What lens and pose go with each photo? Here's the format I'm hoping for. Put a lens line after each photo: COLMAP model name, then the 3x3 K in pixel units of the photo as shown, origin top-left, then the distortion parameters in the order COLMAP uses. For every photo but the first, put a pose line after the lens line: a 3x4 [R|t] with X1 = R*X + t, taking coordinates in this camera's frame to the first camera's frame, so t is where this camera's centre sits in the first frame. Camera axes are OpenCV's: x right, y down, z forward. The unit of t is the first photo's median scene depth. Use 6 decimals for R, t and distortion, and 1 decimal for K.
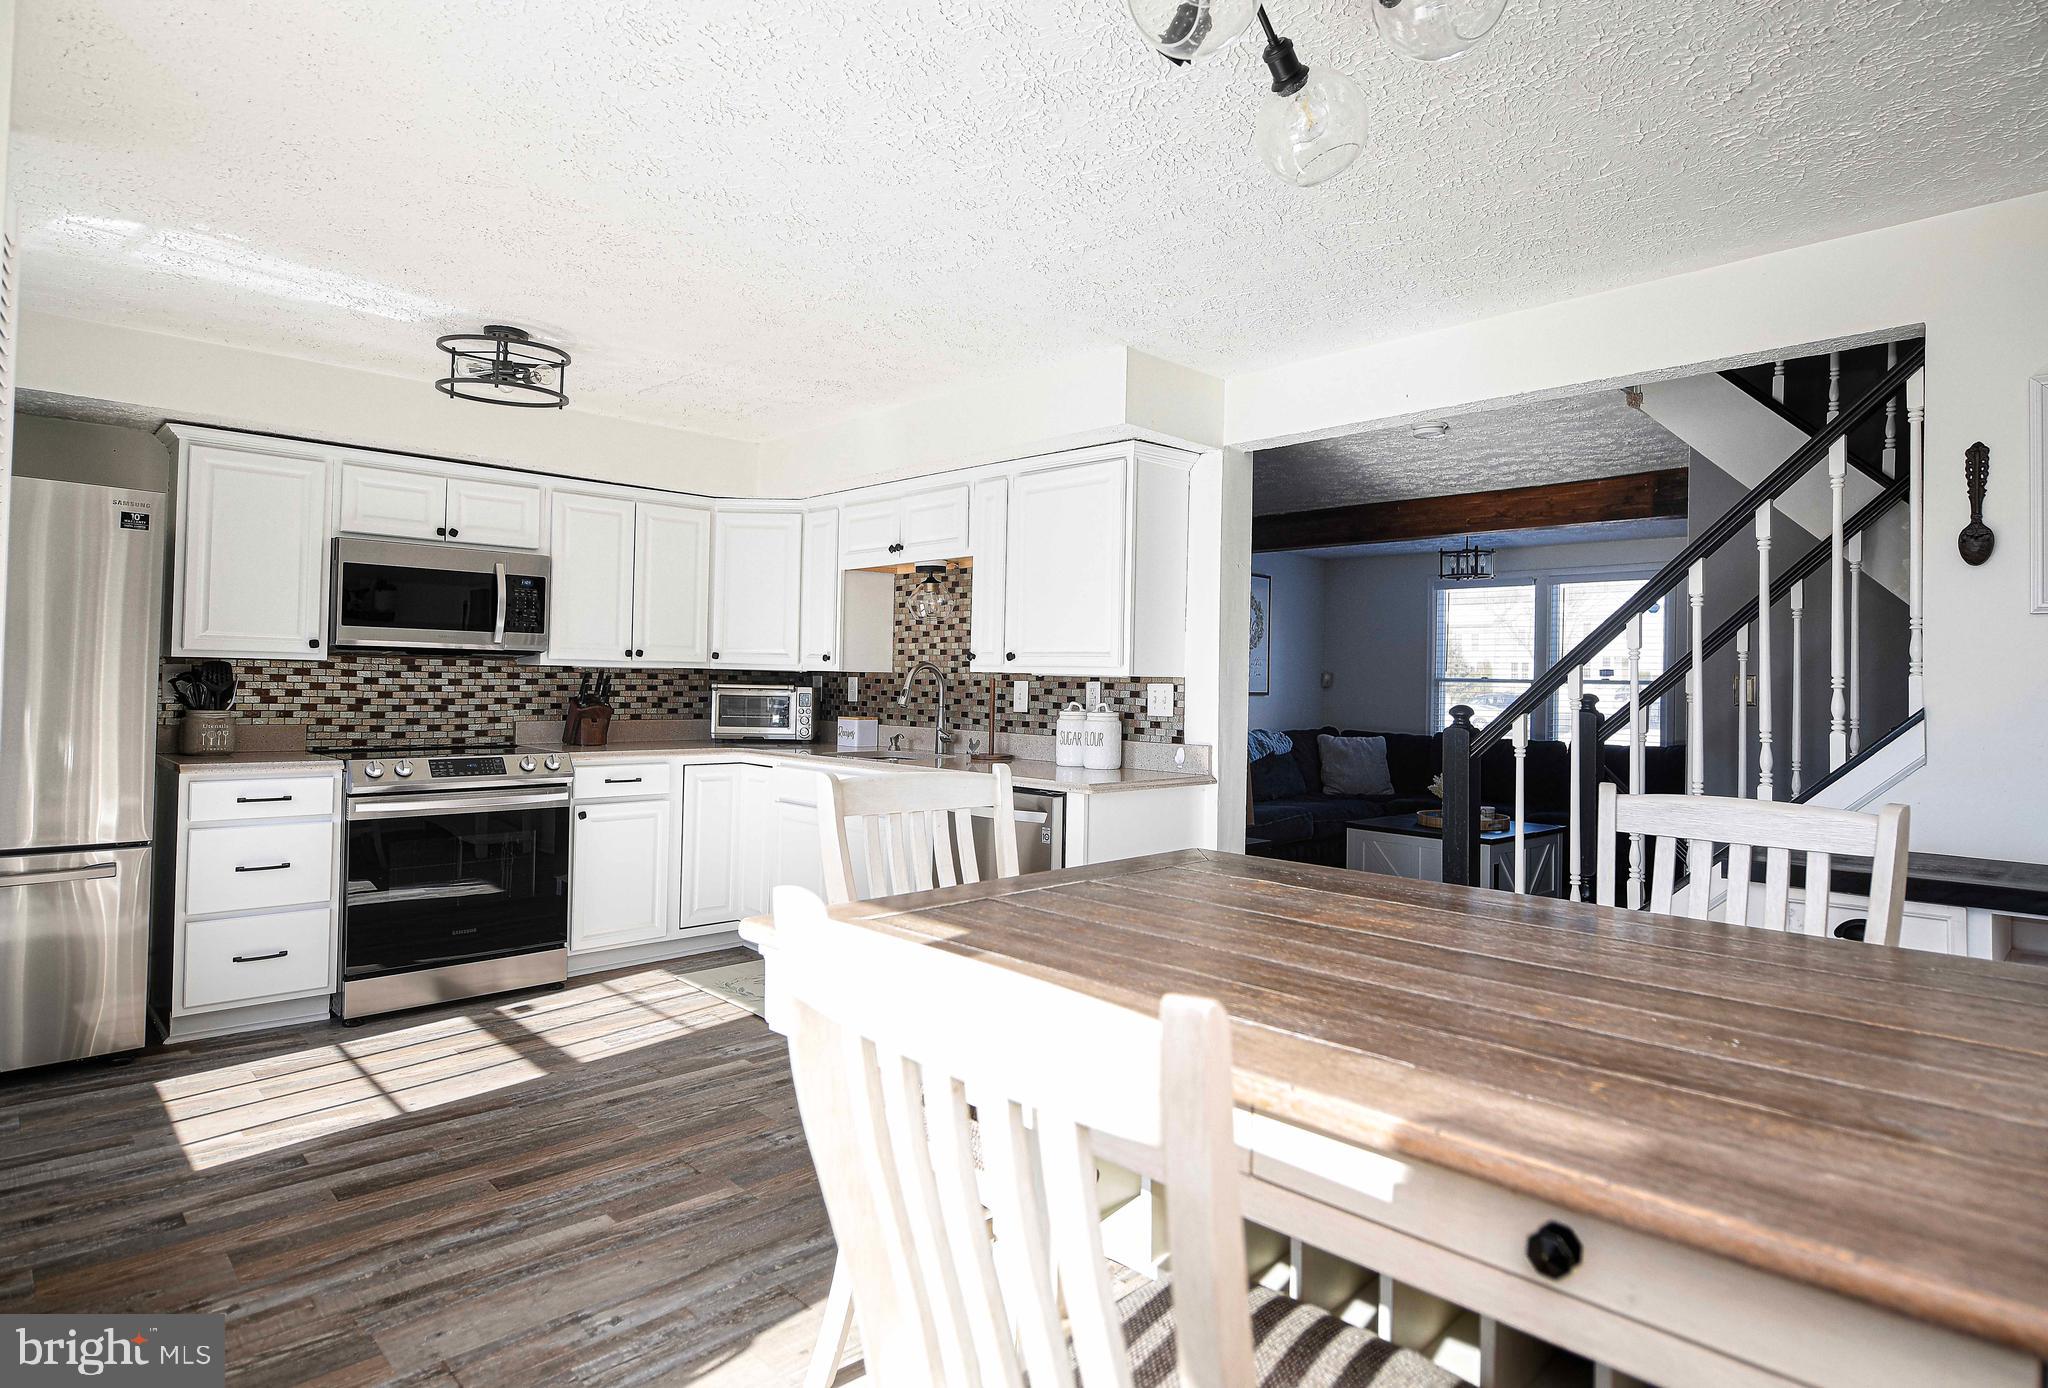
lens RADIAL K [[1103.5, 0, 1039.1], [0, 1103.5, 663.5], [0, 0, 1]] dist [0.005562, -0.004643]
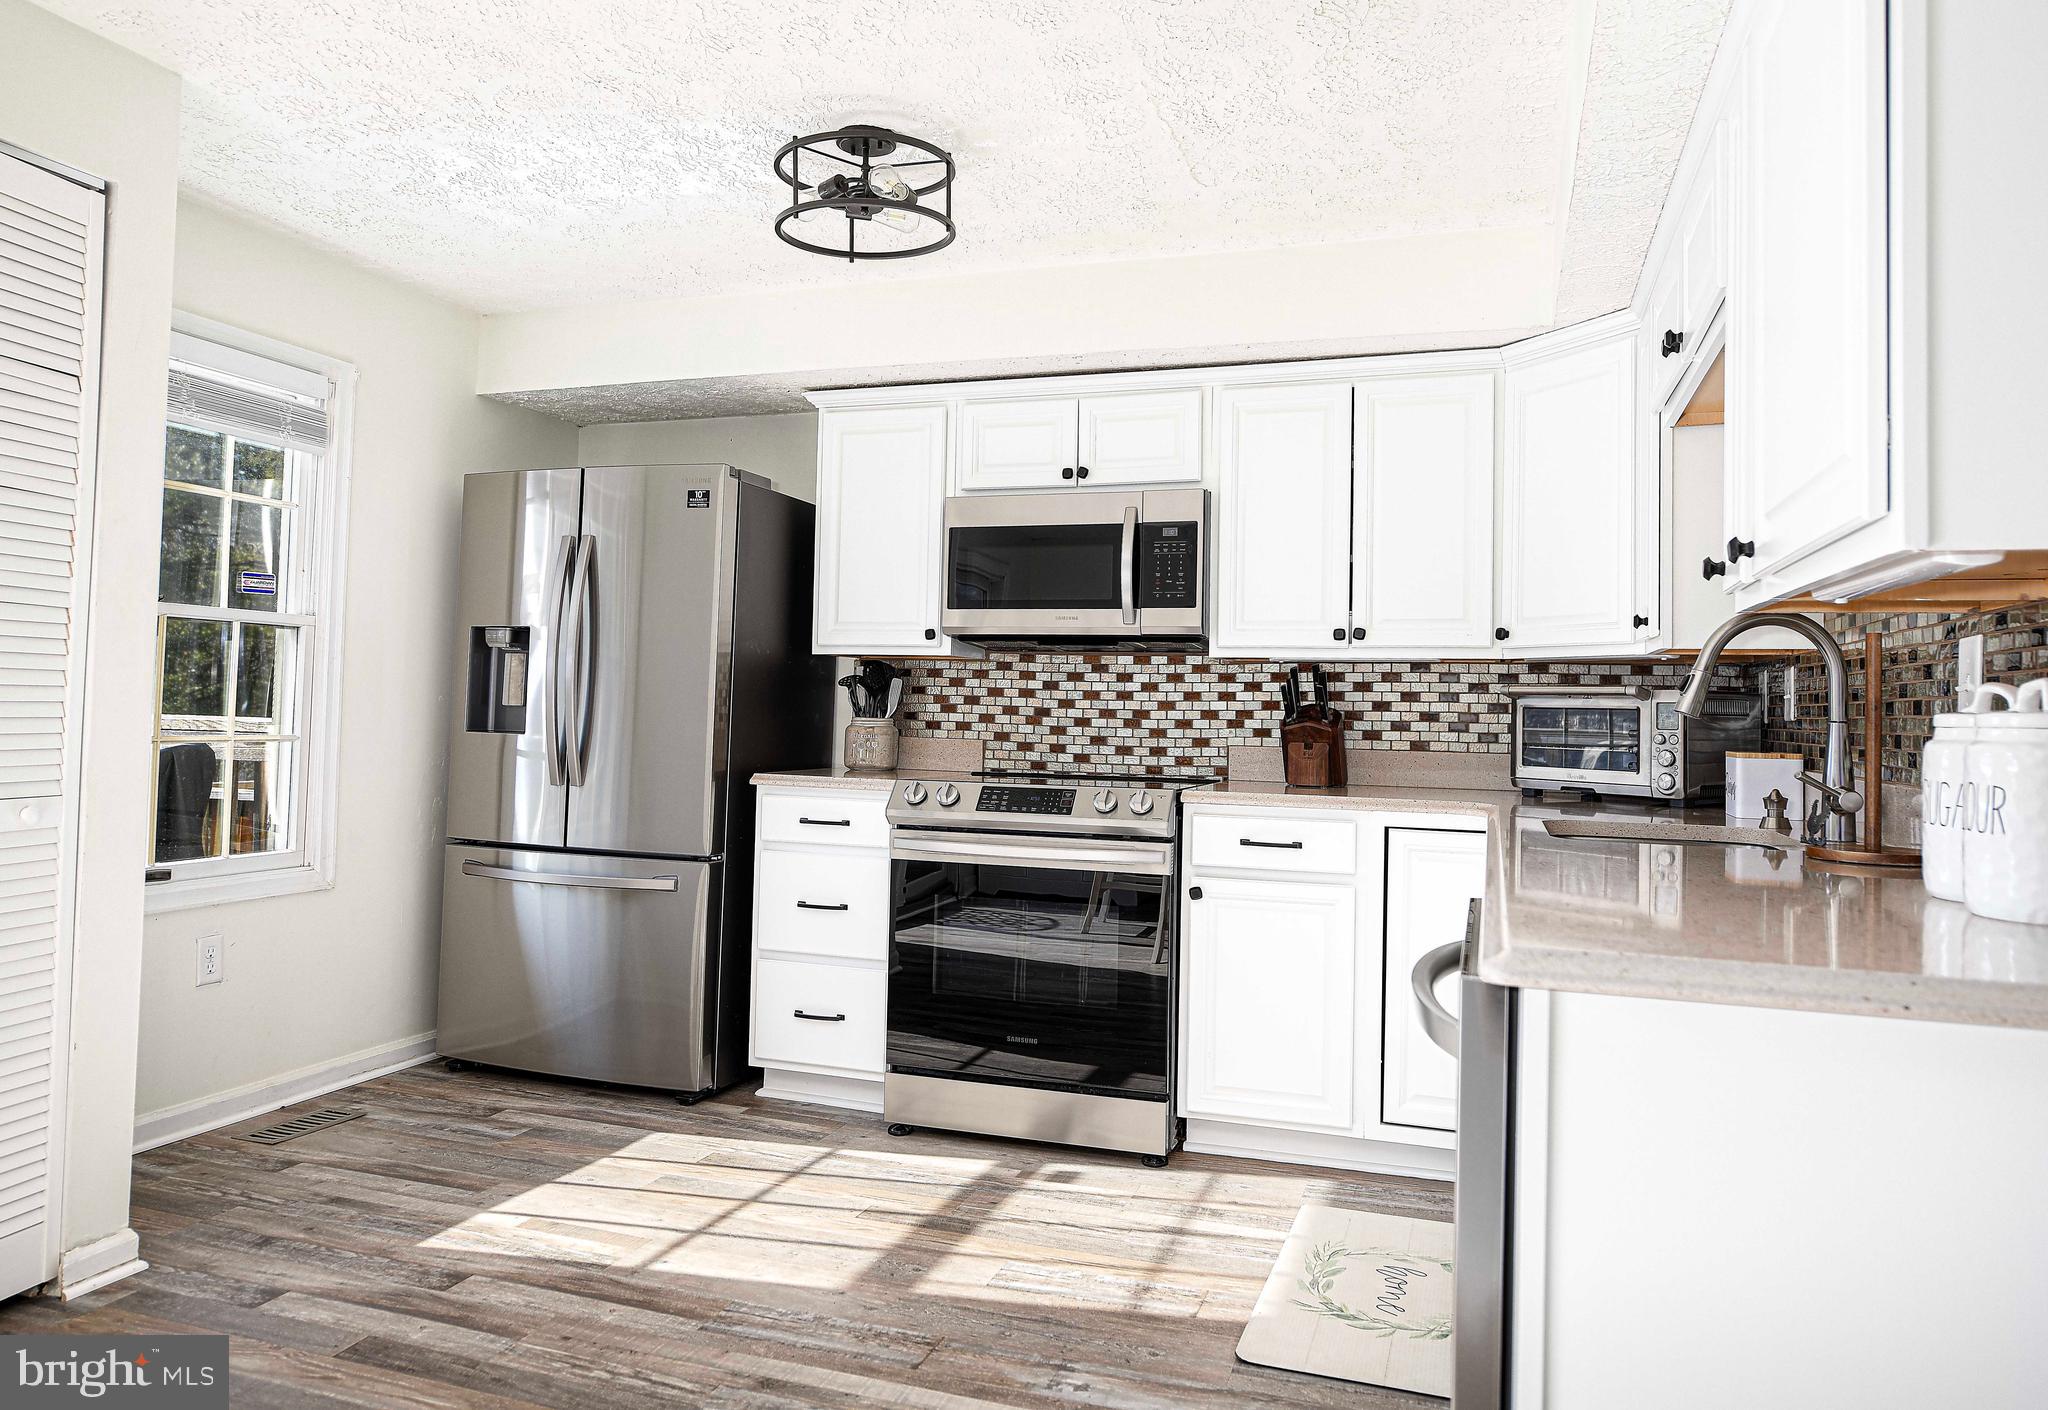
lens RADIAL K [[1344.6, 0, 1025.1], [0, 1344.6, 666.8], [0, 0, 1]] dist [0.005307, -0.005665]
pose [[0.465620, -0.037237, -0.884201, 0.219545], [0.001949, 0.999155, -0.041052, 0.043177], [0.884983, 0.017391, 0.465299, 0.580475]]
